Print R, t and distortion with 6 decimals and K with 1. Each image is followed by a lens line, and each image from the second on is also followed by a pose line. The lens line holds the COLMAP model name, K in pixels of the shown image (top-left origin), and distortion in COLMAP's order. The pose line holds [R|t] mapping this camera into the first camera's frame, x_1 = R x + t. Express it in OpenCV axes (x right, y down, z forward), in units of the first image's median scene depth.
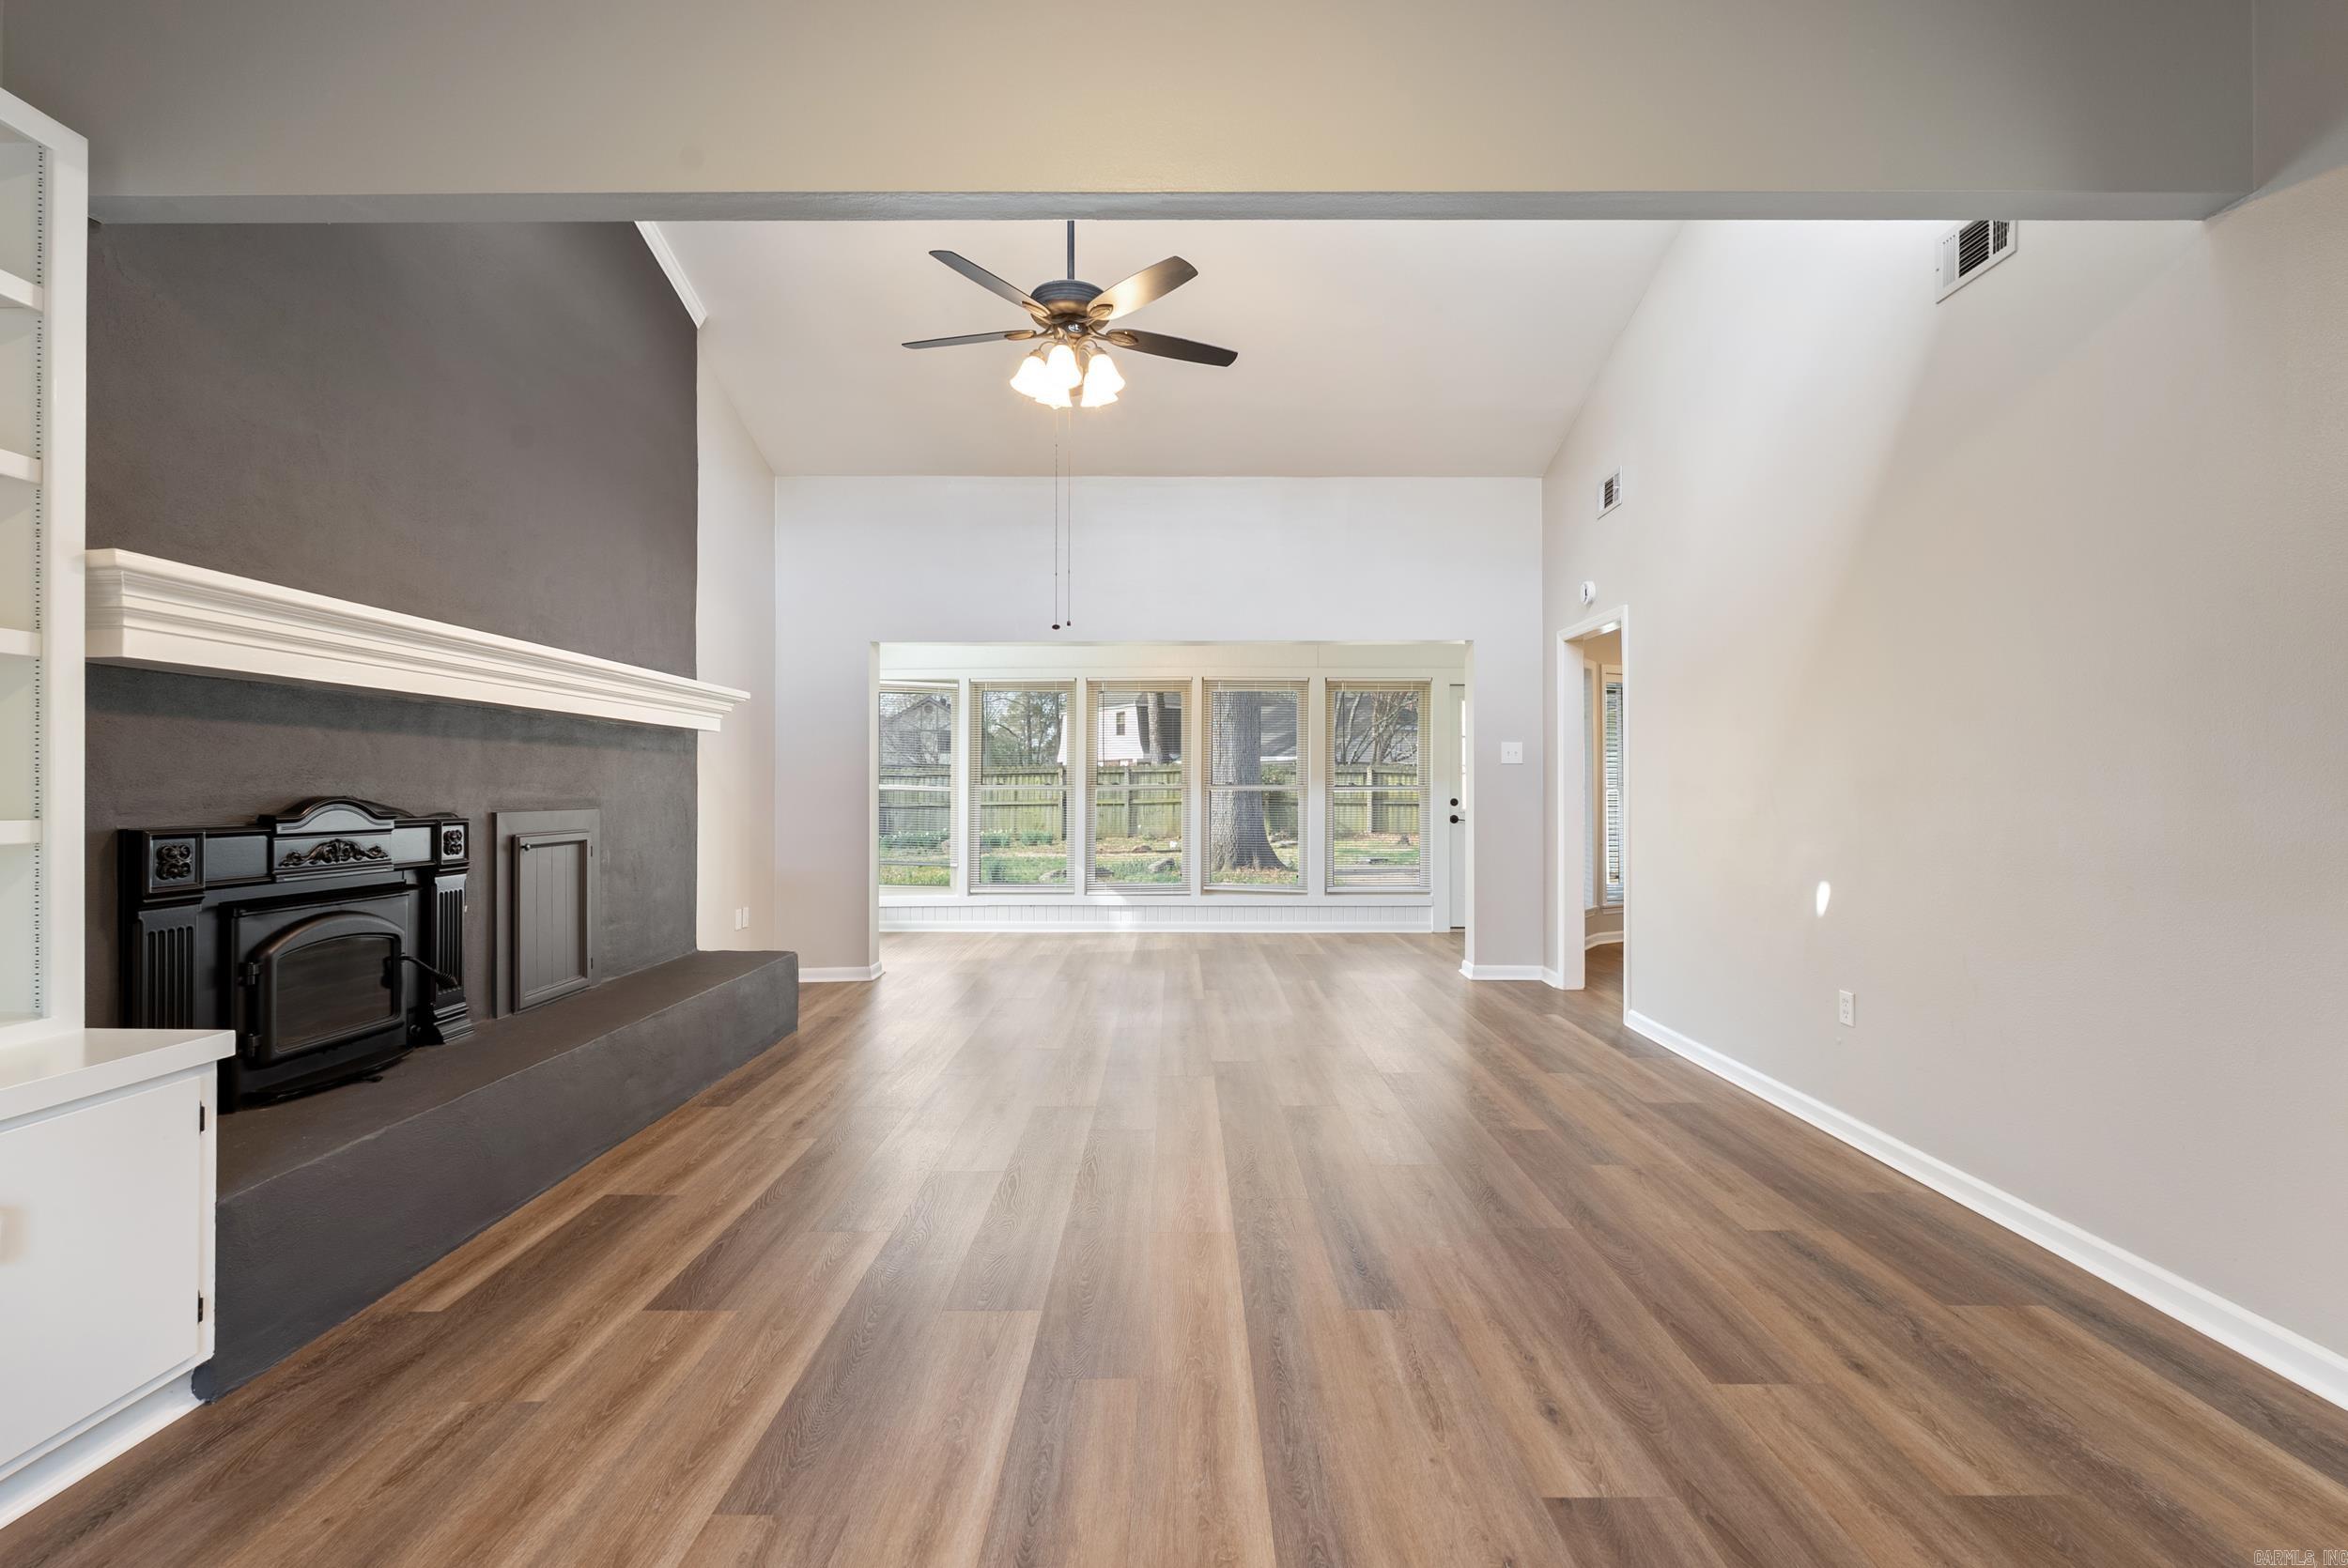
lens RADIAL K [[1038.5, 0, 1177.4], [0, 1038.5, 781.1], [0, 0, 1]] dist [-0.007436, 0.001444]
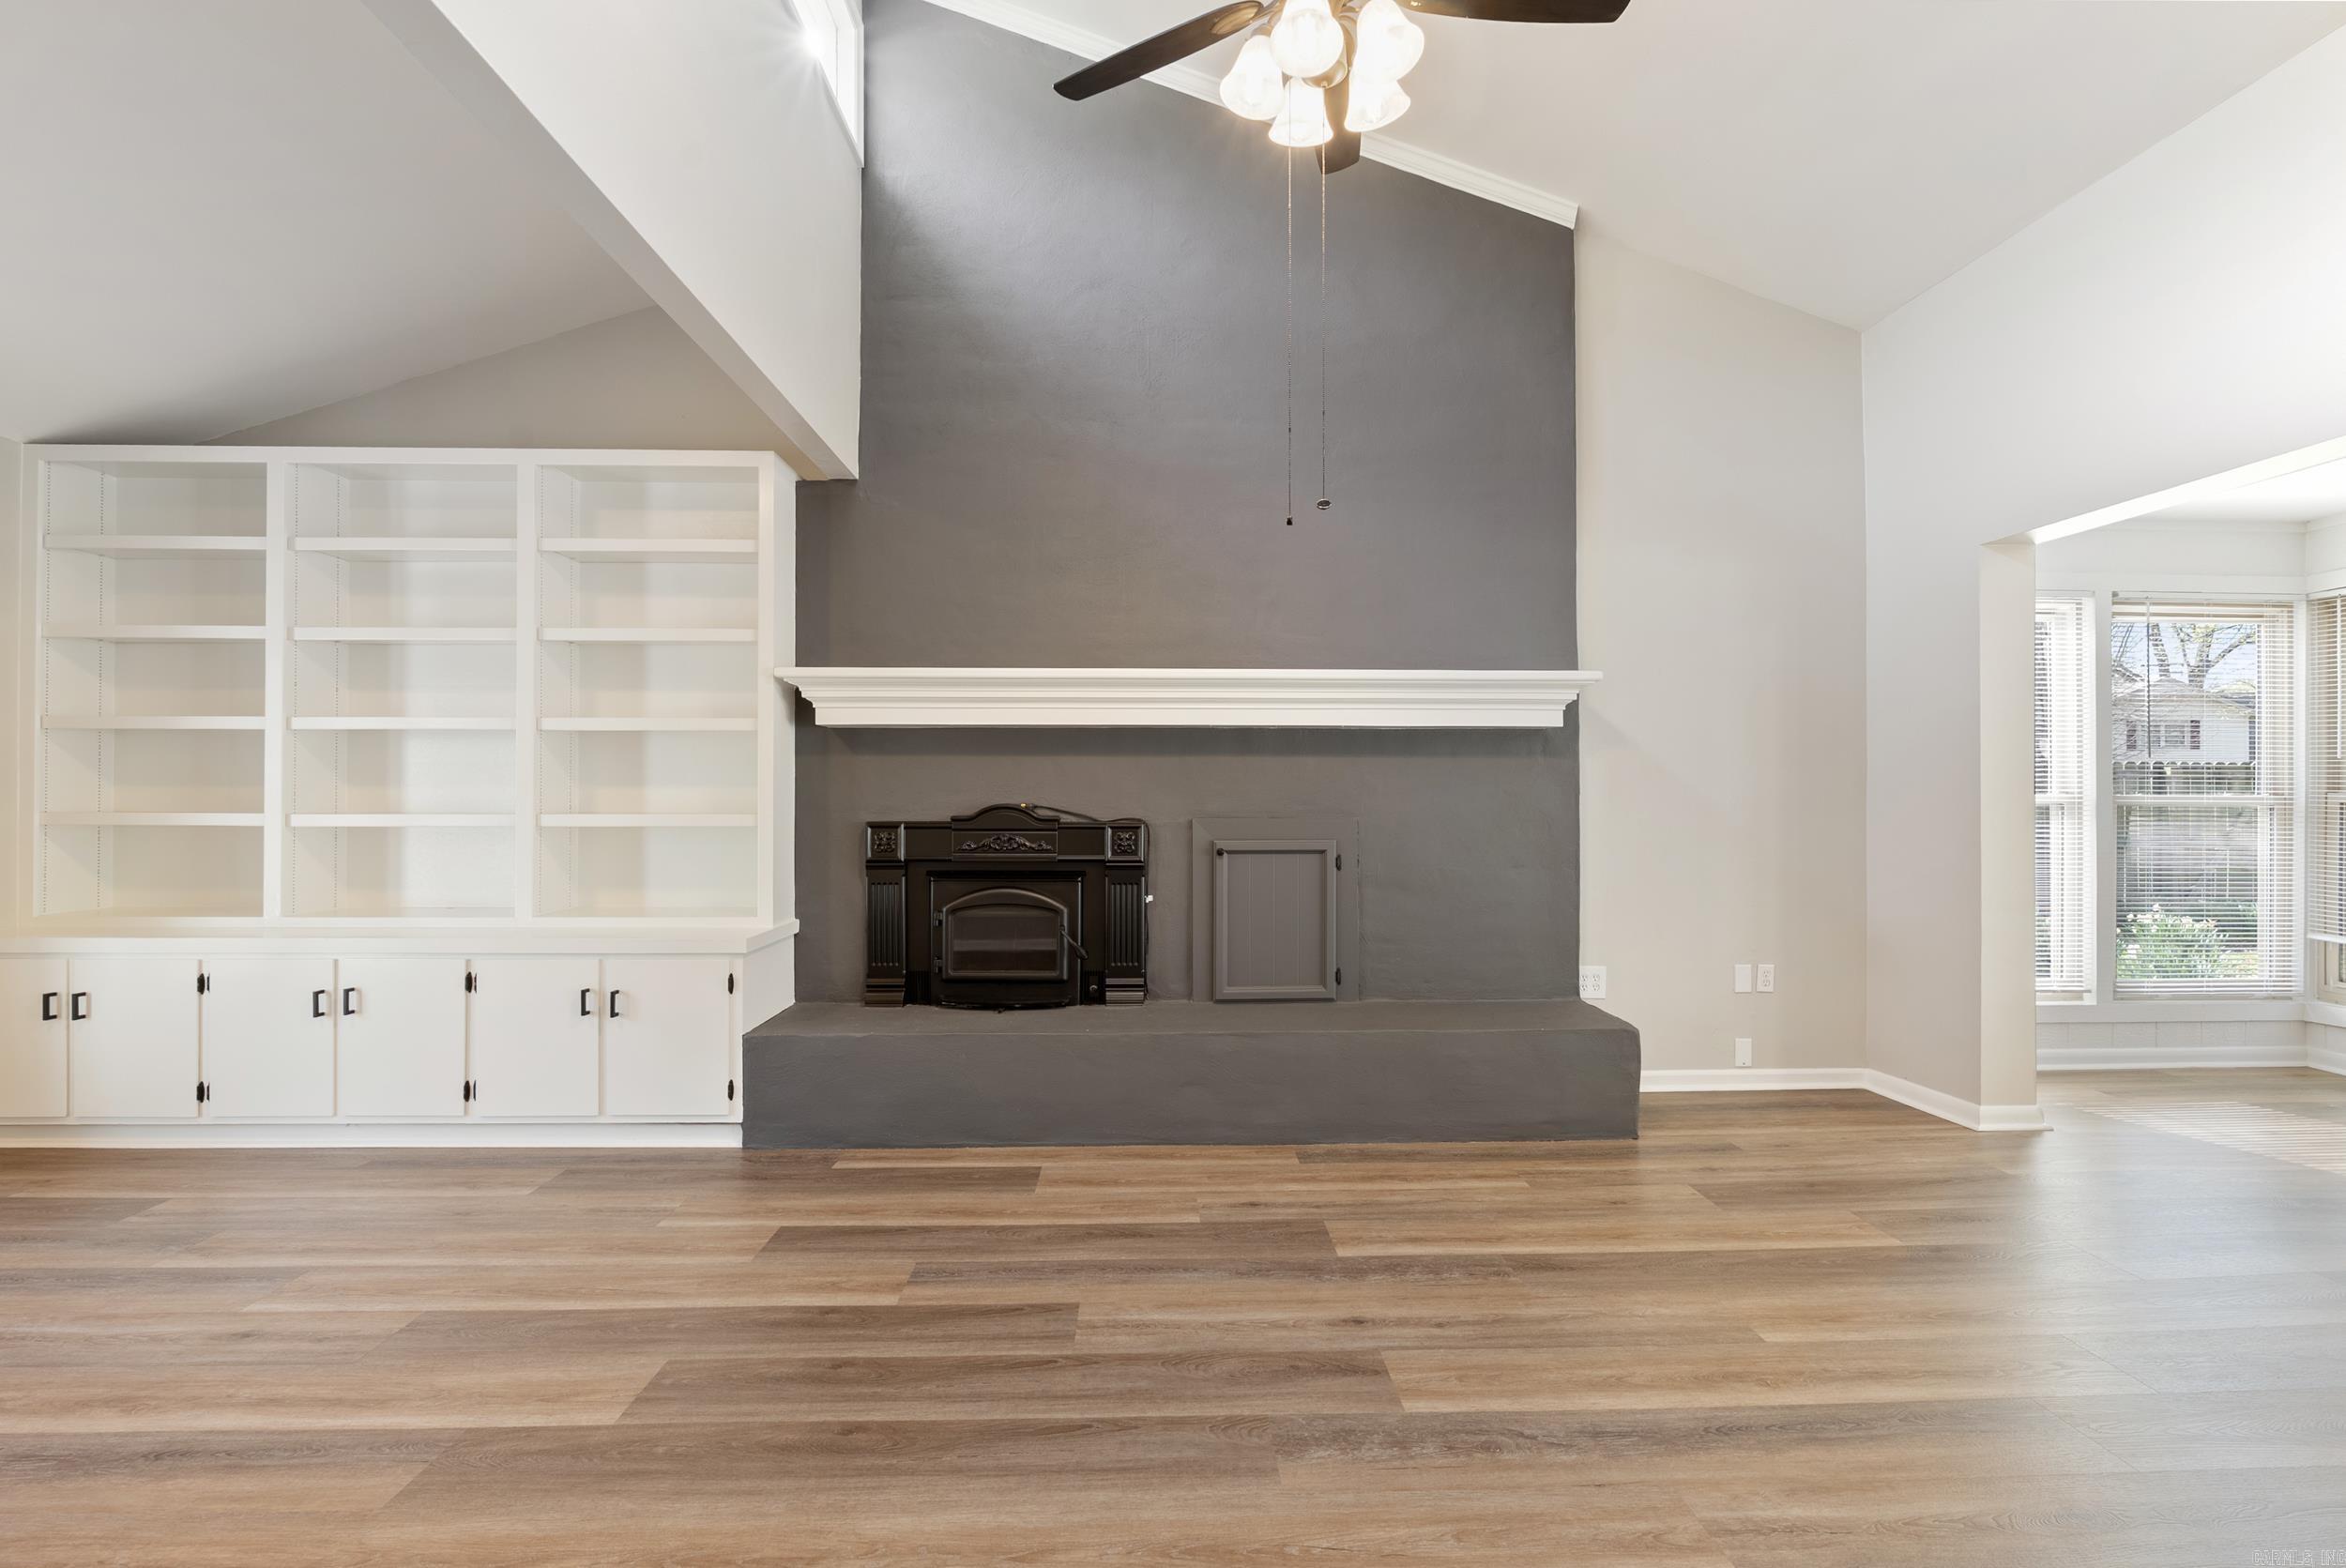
lens RADIAL K [[1037.7, 0, 1176.8], [0, 1037.7, 789.1], [0, 0, 1]] dist [-0.007436, 0.001444]
pose [[0.026256, -0.007568, -0.999627, 0.530219], [0.007270, 0.999946, -0.007379, 0.005971], [0.999629, -0.007073, 0.026309, 1.059084]]
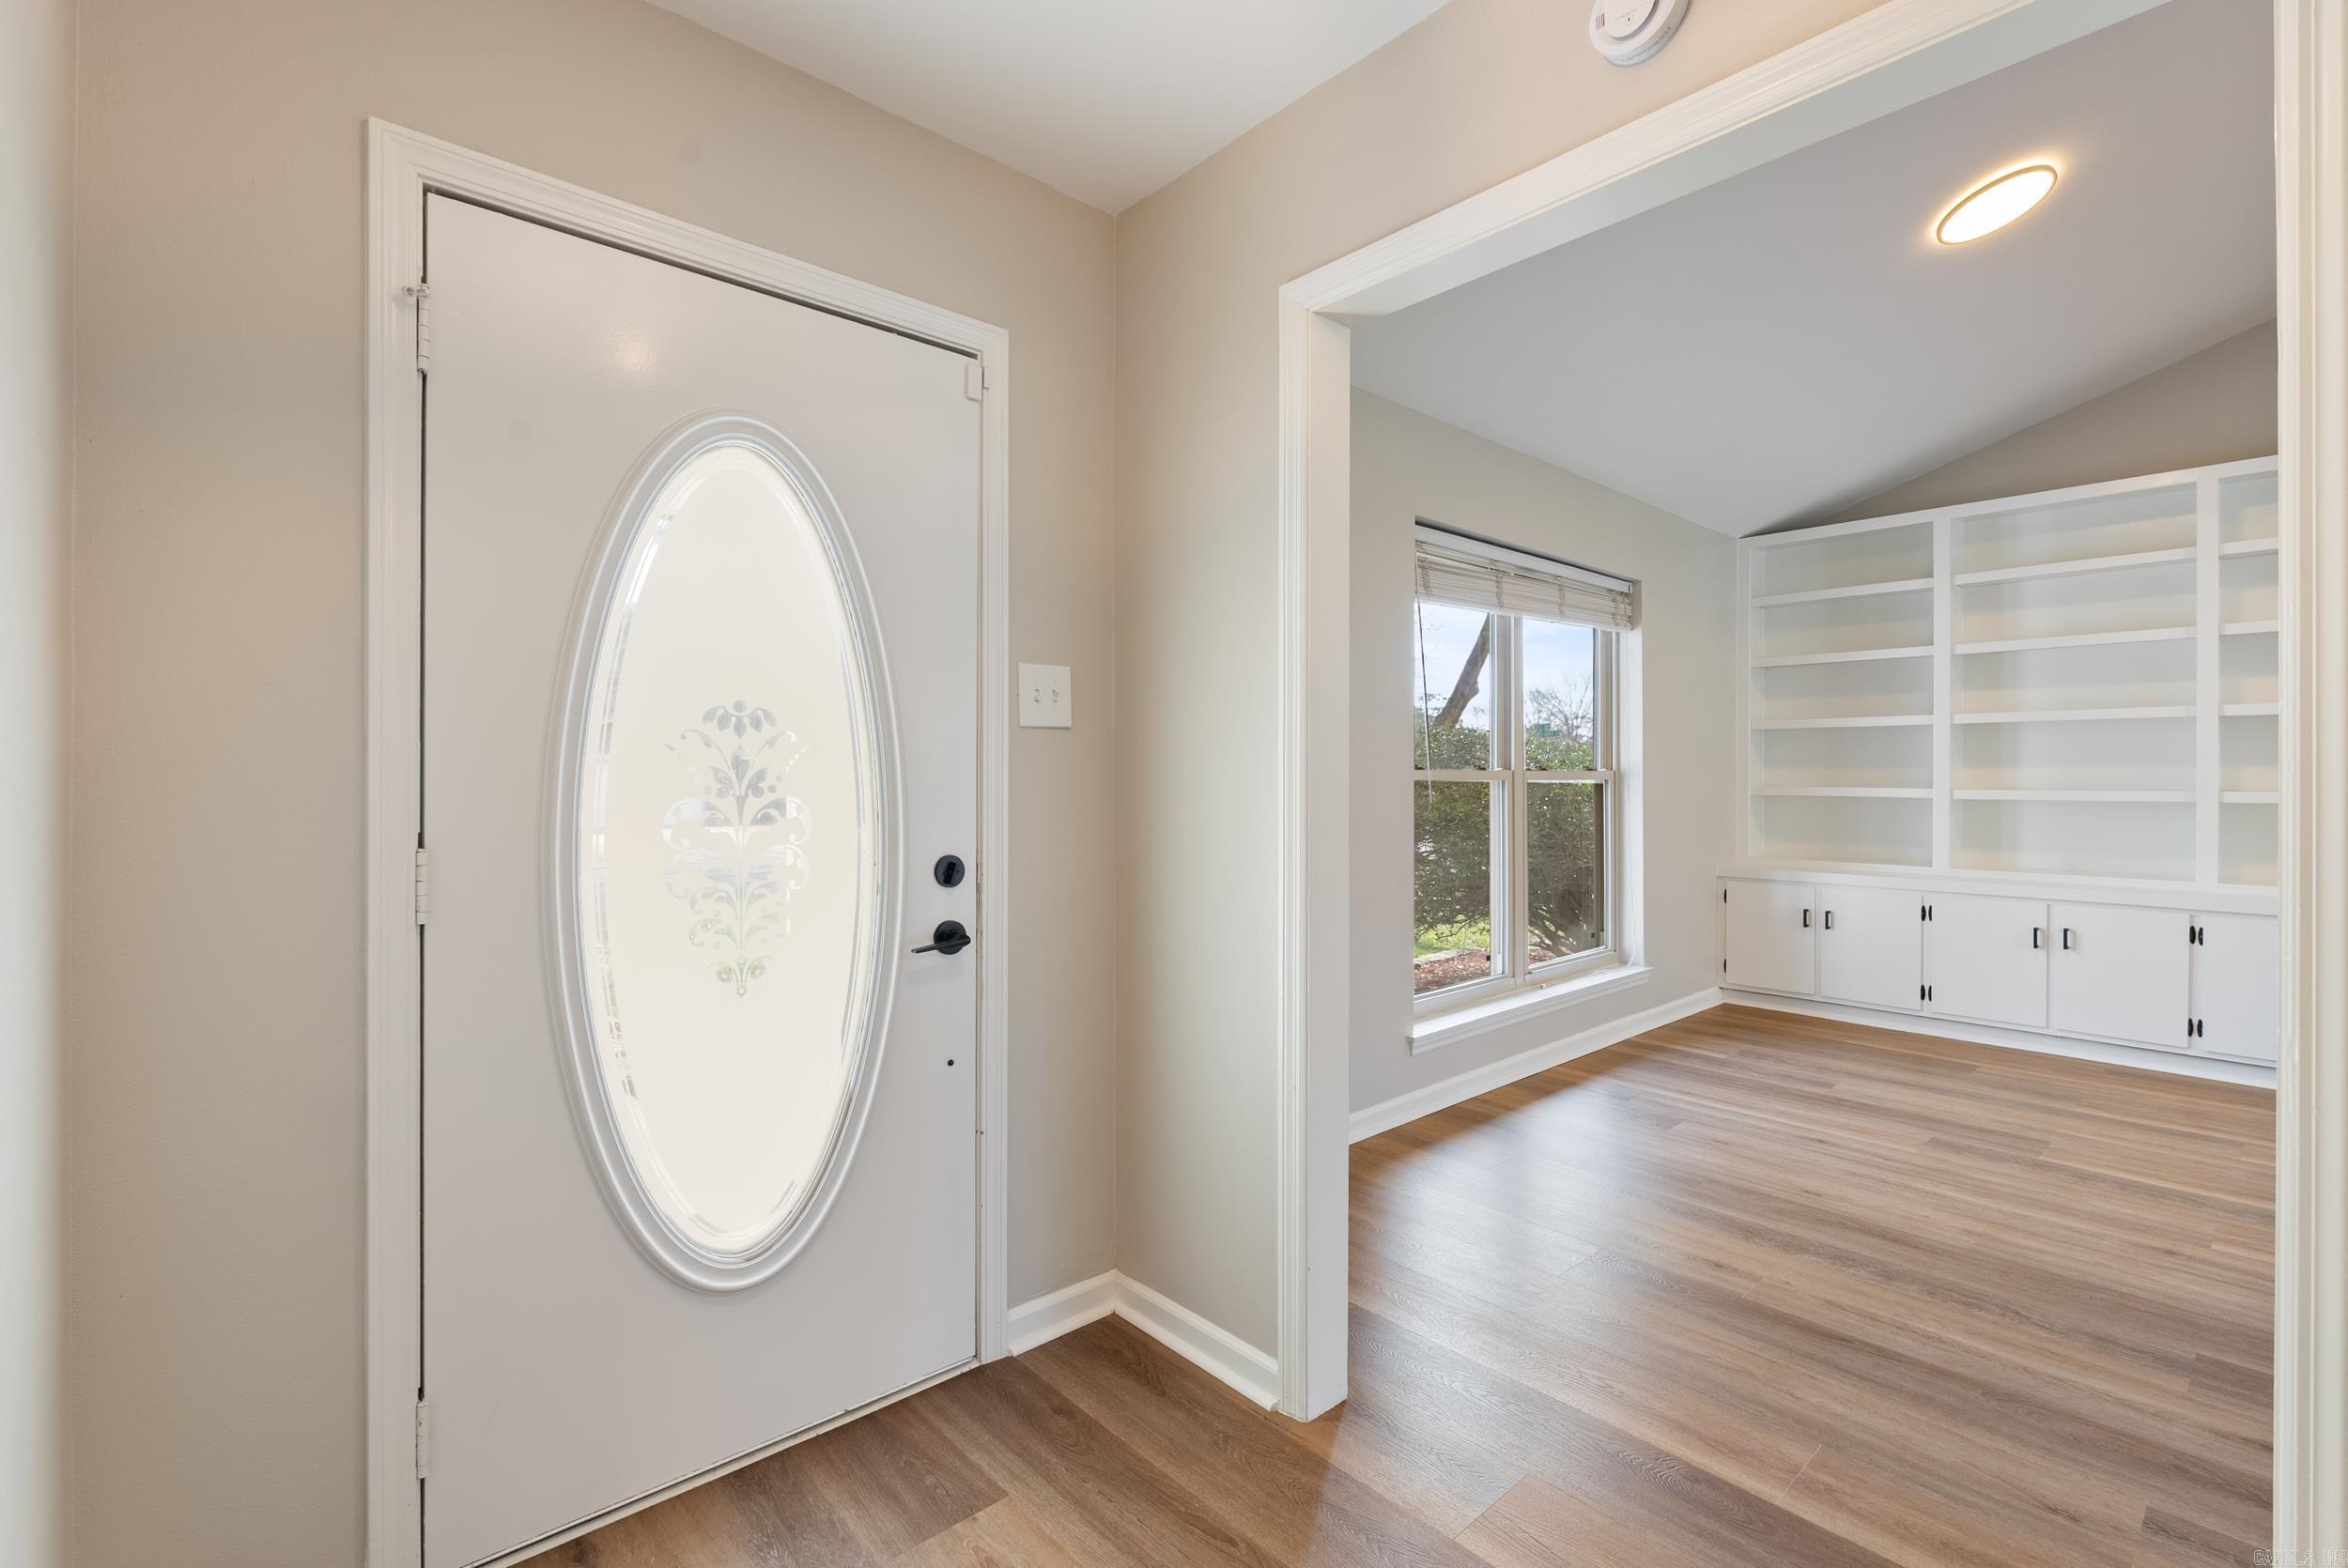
lens RADIAL K [[1048.5, 0, 1174.0], [0, 1048.5, 775.2], [0, 0, 1]] dist [-0.000385, 0.000059]
pose [[-0.746910, -0.003336, -0.664917, 1.217402], [0.001684, 0.999975, -0.006908, 0.006262], [0.664924, -0.006279, -0.746885, 0.470376]]
